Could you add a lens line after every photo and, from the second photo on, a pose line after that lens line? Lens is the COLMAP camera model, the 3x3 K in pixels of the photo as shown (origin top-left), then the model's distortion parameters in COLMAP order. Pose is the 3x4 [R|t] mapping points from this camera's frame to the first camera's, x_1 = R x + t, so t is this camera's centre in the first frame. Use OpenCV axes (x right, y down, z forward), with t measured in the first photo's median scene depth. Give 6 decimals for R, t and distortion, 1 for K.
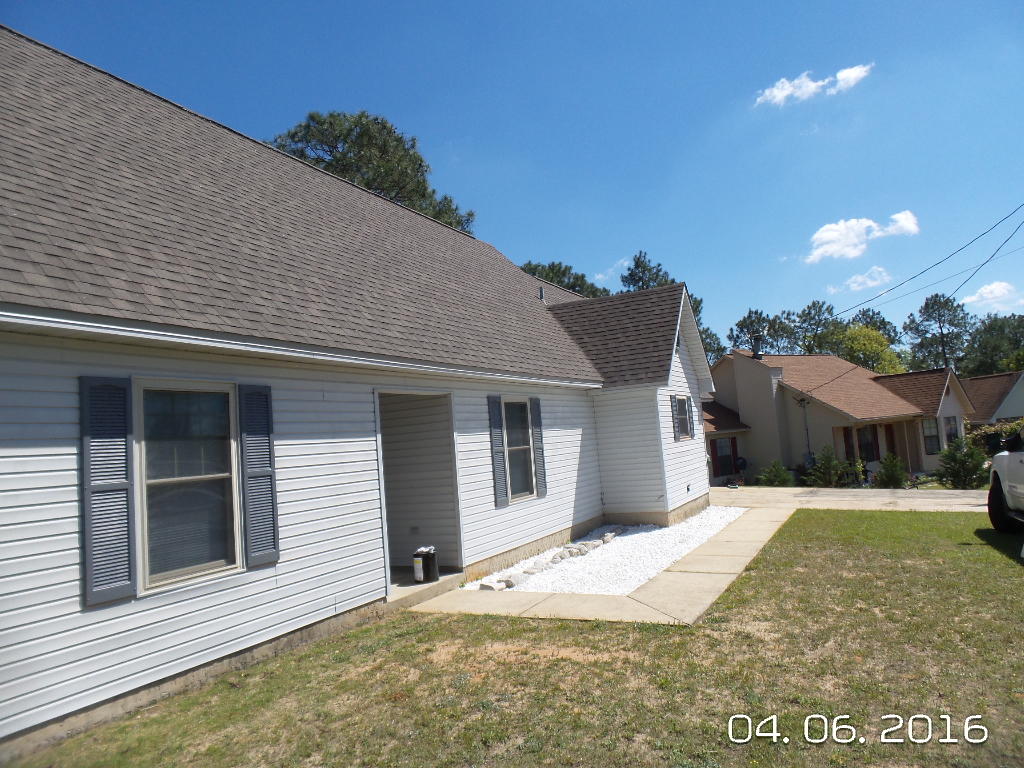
lens RADIAL K [[704.5, 0, 512.8], [0, 704.5, 388.1], [0, 0, 1]] dist [-0.008757, 0.006366]
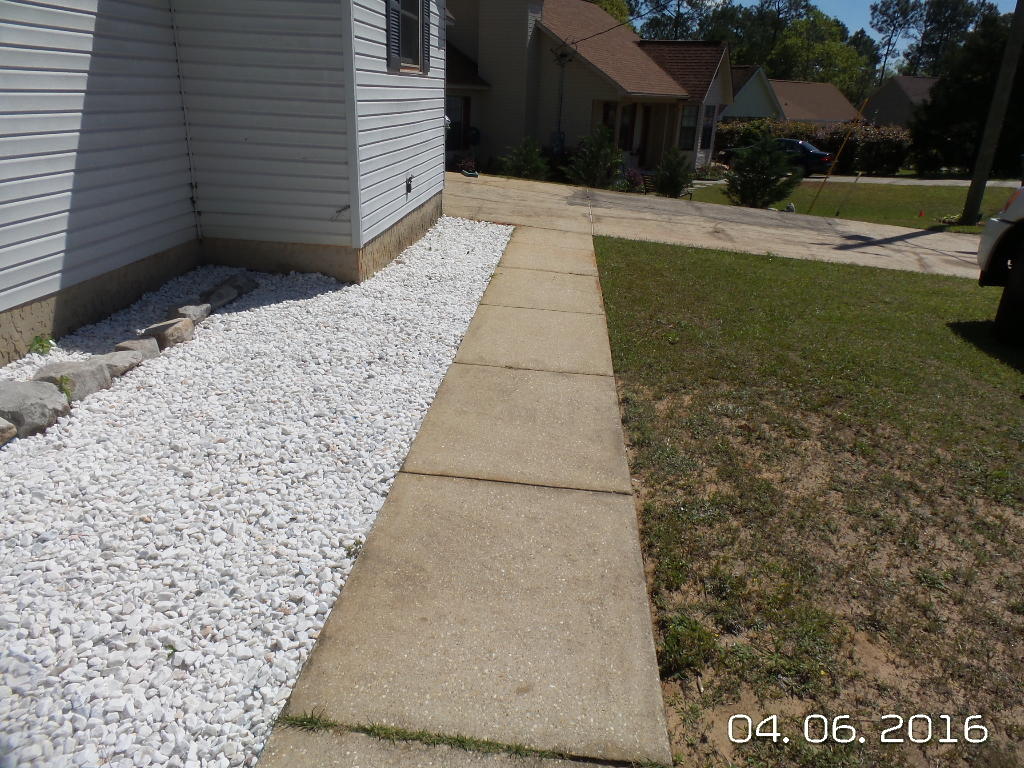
lens RADIAL K [[704.5, 0, 515.3], [0, 704.5, 388.0], [0, 0, 1]] dist [-0.008757, 0.006366]
pose [[0.915440, -0.032382, 0.401150, 0.114951], [-0.151669, 0.895508, 0.418403, 0.053373], [-0.372781, -0.443865, 0.814873, 0.500997]]
